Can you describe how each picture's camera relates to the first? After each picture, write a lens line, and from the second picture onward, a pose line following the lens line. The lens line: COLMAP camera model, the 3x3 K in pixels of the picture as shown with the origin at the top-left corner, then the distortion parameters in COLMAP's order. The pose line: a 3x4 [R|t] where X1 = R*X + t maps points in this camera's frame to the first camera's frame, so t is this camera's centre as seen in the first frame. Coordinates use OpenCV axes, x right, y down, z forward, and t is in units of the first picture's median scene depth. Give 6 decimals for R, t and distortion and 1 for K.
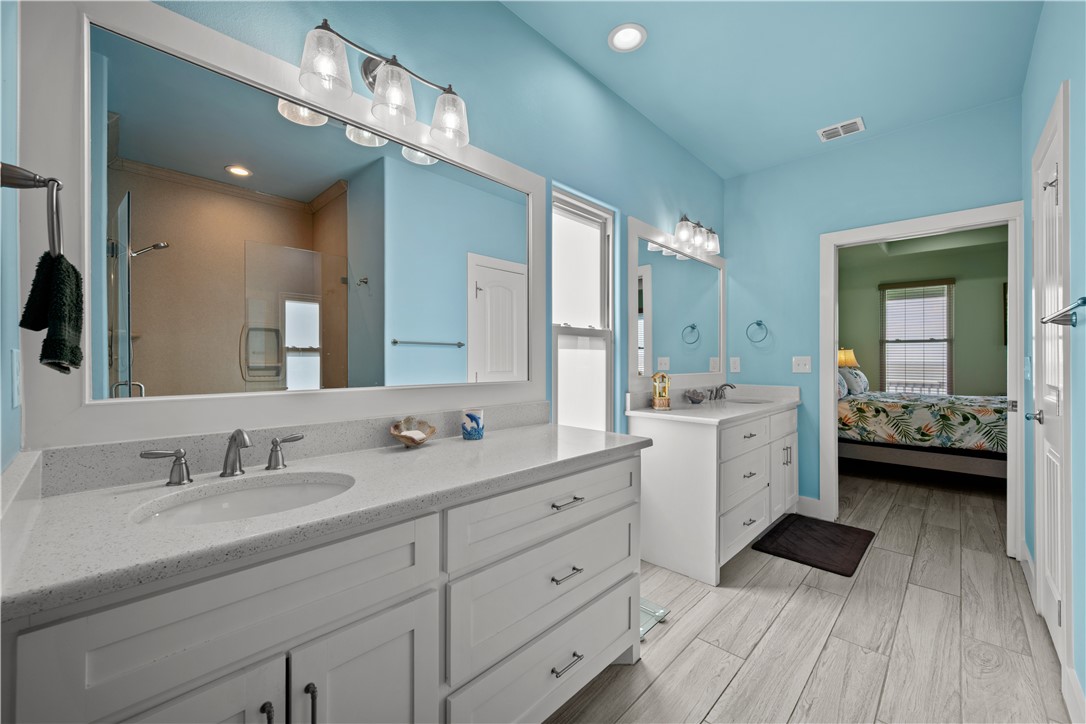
lens RADIAL K [[425.7, 0, 527.5], [0, 425.7, 362.5], [0, 0, 1]] dist [-0.030478, 0.000460]
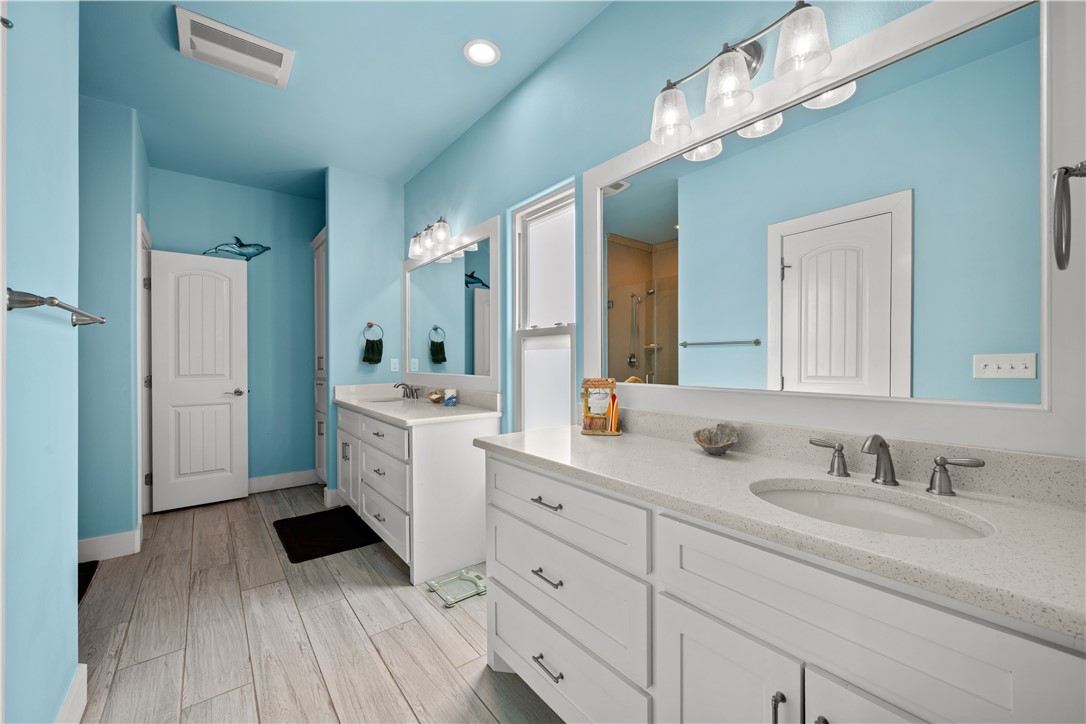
lens RADIAL K [[431.4, 0, 548.7], [0, 431.4, 364.6], [0, 0, 1]] dist [0.000650, -0.000167]
pose [[-0.104964, 0.002436, -0.994473, 1.195516], [-0.001090, 0.999996, 0.002564, -0.000266], [0.994475, 0.001353, -0.104961, 1.185317]]
